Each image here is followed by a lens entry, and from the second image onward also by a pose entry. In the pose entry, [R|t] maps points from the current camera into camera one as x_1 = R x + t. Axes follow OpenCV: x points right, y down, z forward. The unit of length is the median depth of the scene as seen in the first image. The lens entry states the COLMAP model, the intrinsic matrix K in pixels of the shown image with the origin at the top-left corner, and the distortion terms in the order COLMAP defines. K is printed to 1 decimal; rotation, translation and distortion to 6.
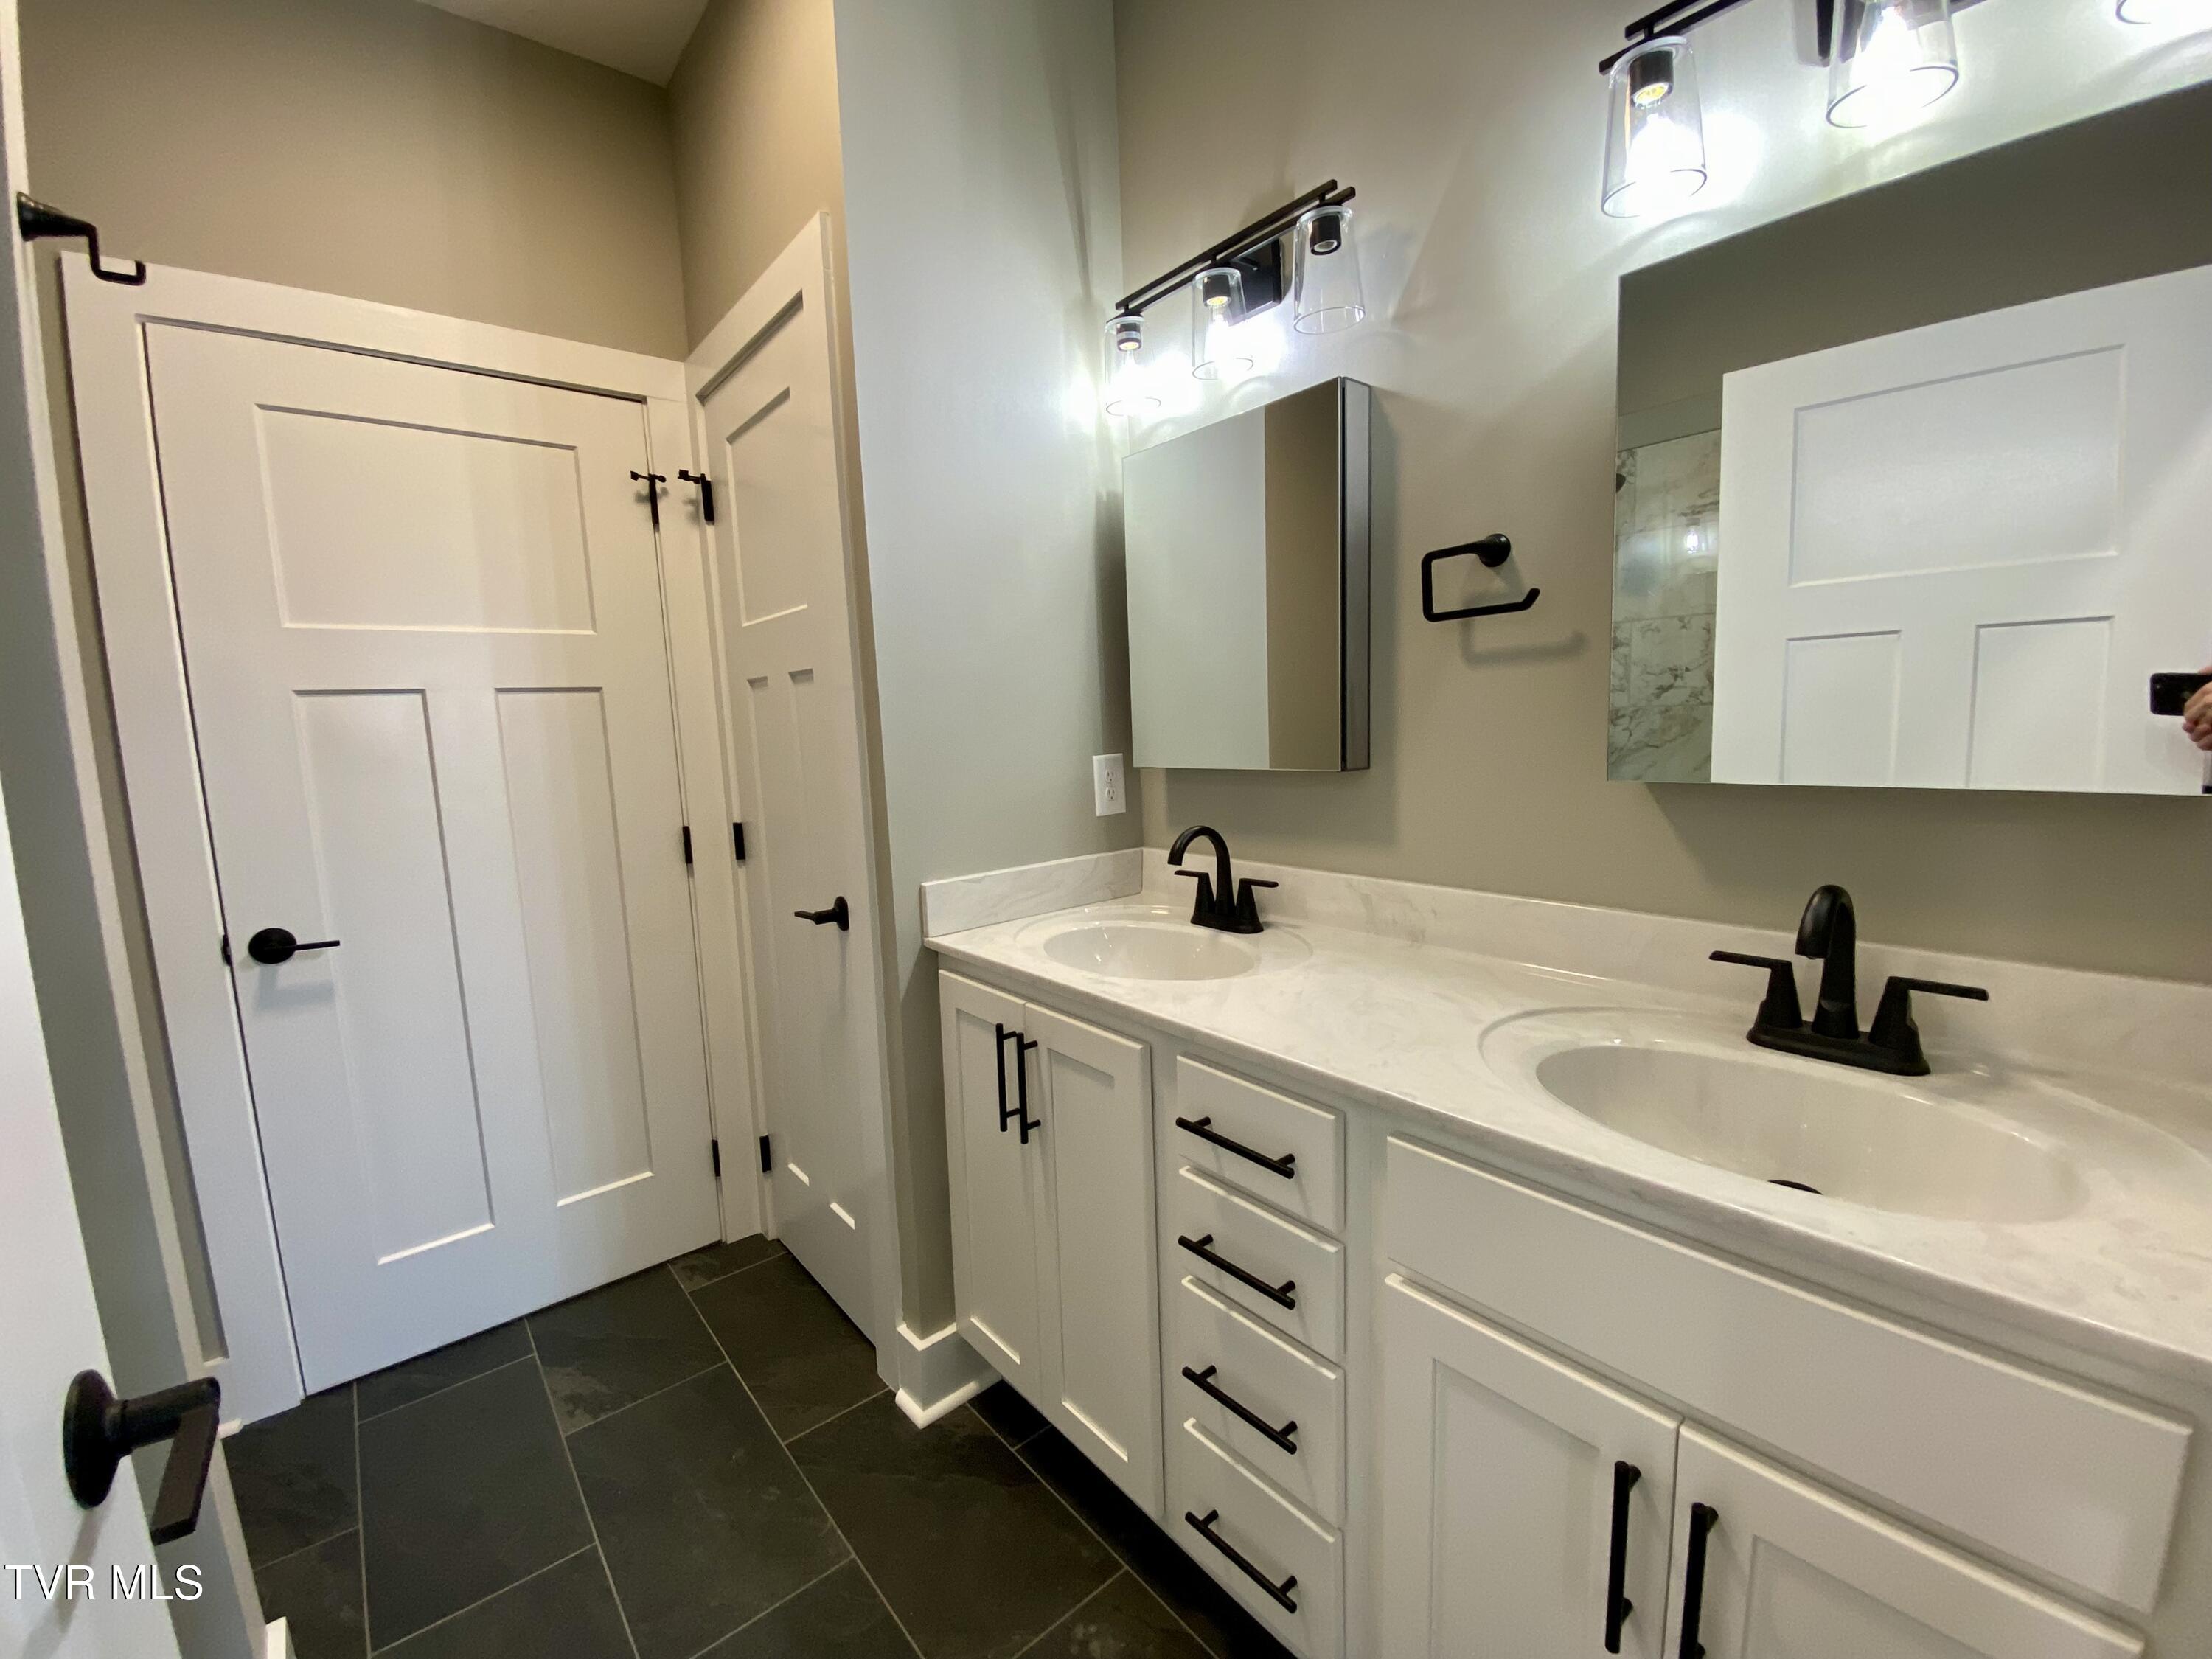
lens RADIAL K [[907.9, 0, 1103.6], [0, 907.9, 827.7], [0, 0, 1]] dist [0.025099, -0.018797]
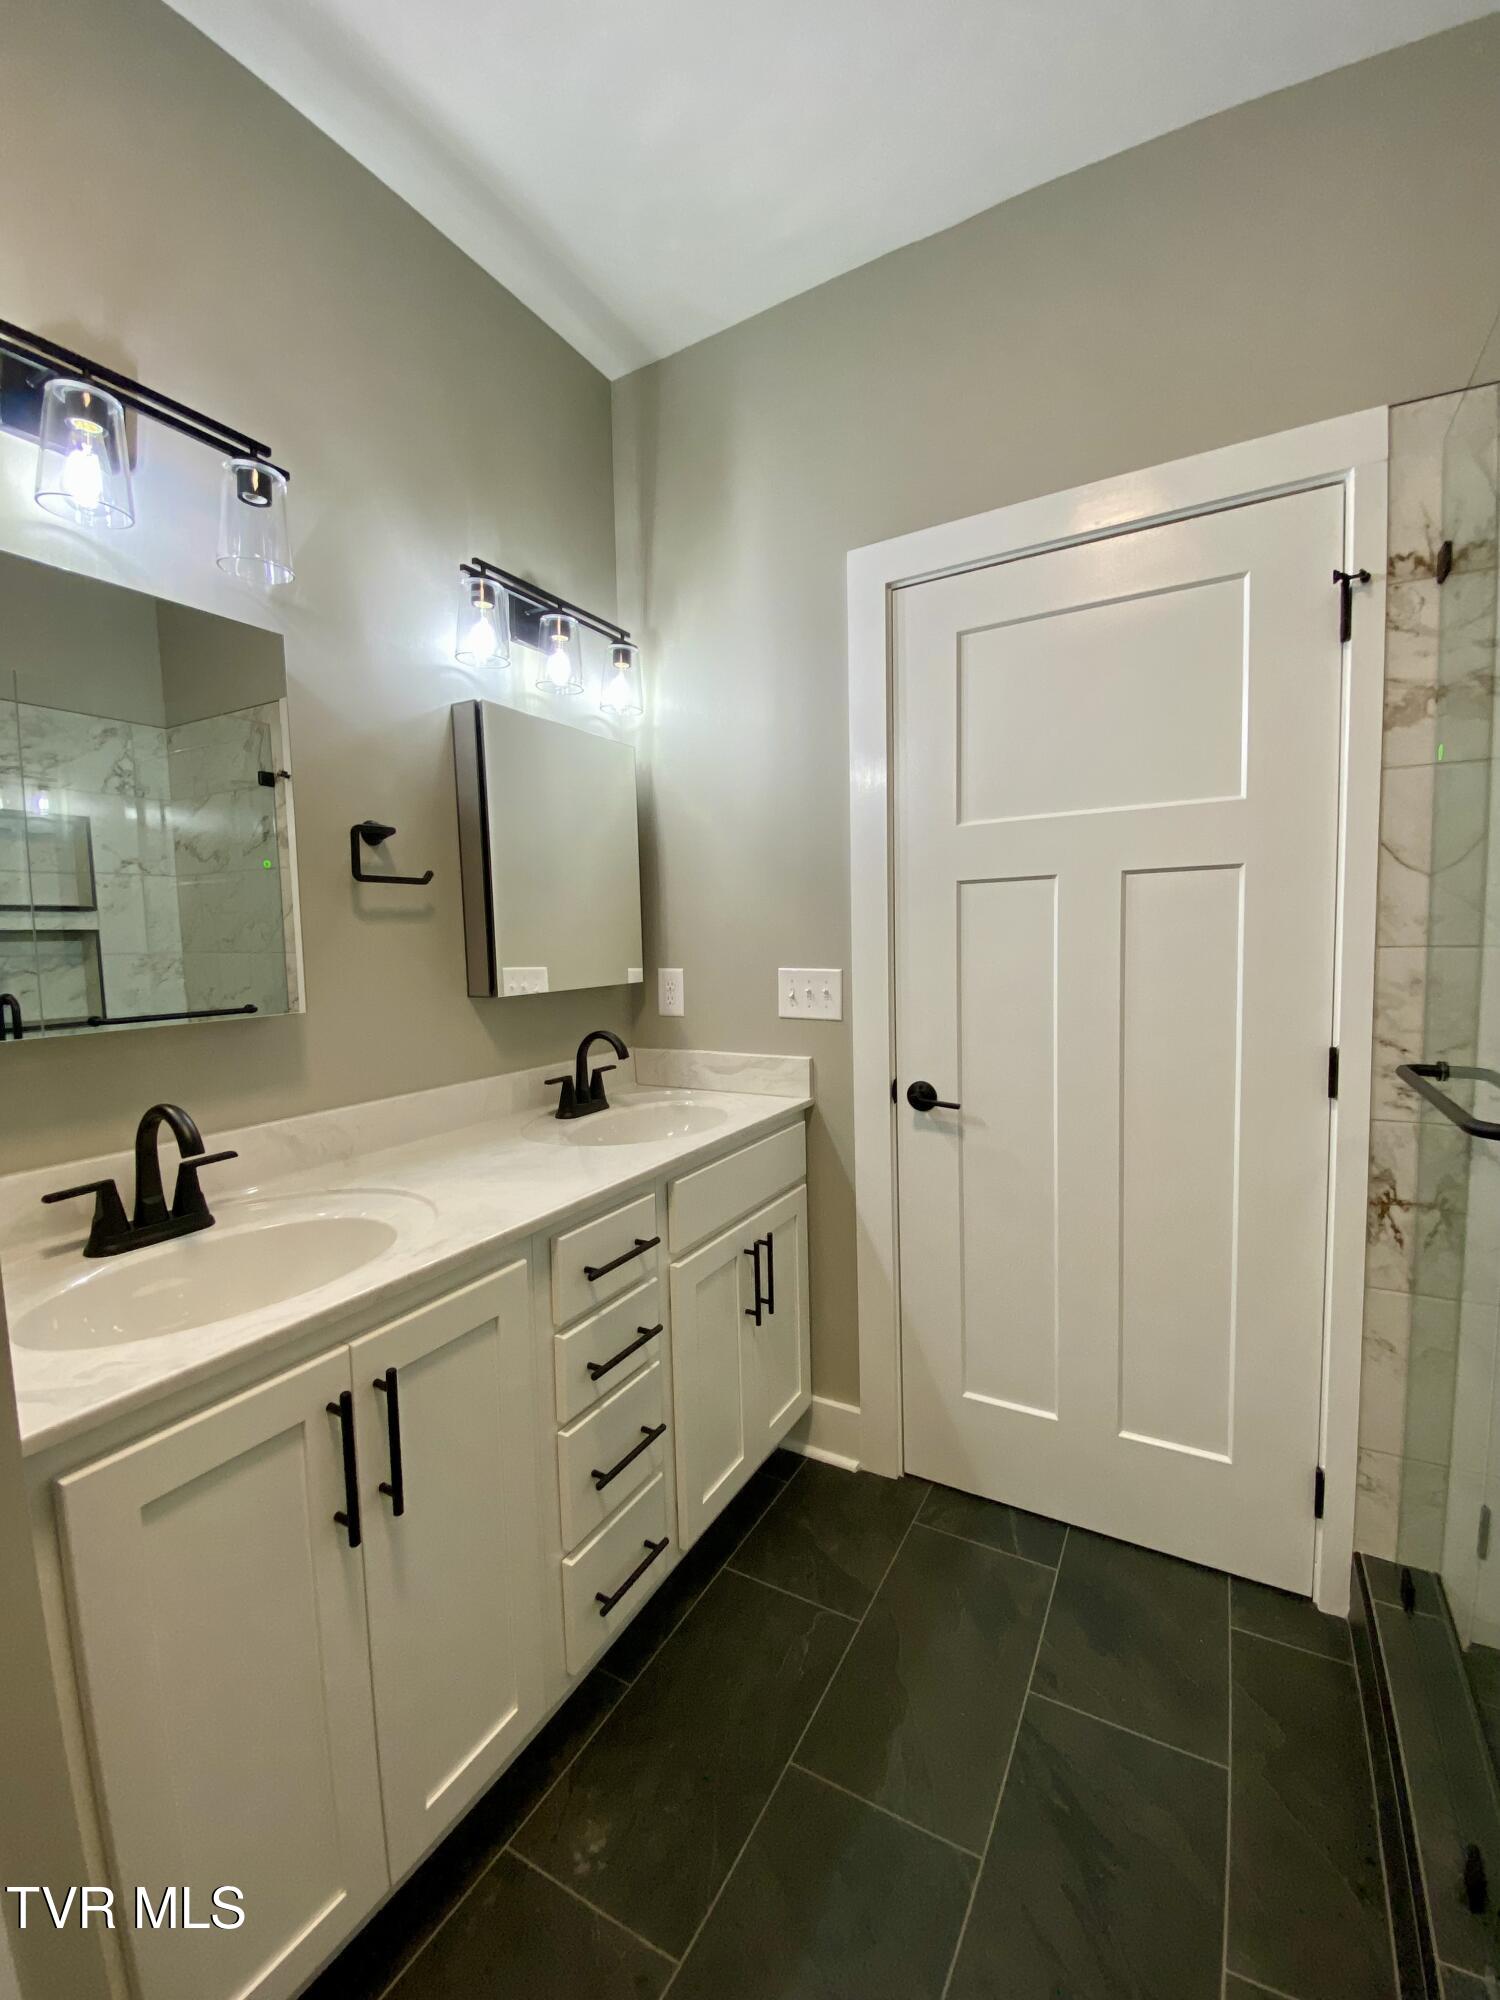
lens RADIAL K [[820.9, 0, 725.5], [0, 820.9, 1002.9], [0, 0, 1]] dist [0.025099, -0.018797]
pose [[-0.329851, -0.035900, 0.943350, -0.881608], [0.144123, 0.985648, 0.087903, -0.100457], [-0.932967, 0.164953, -0.319943, 0.982888]]
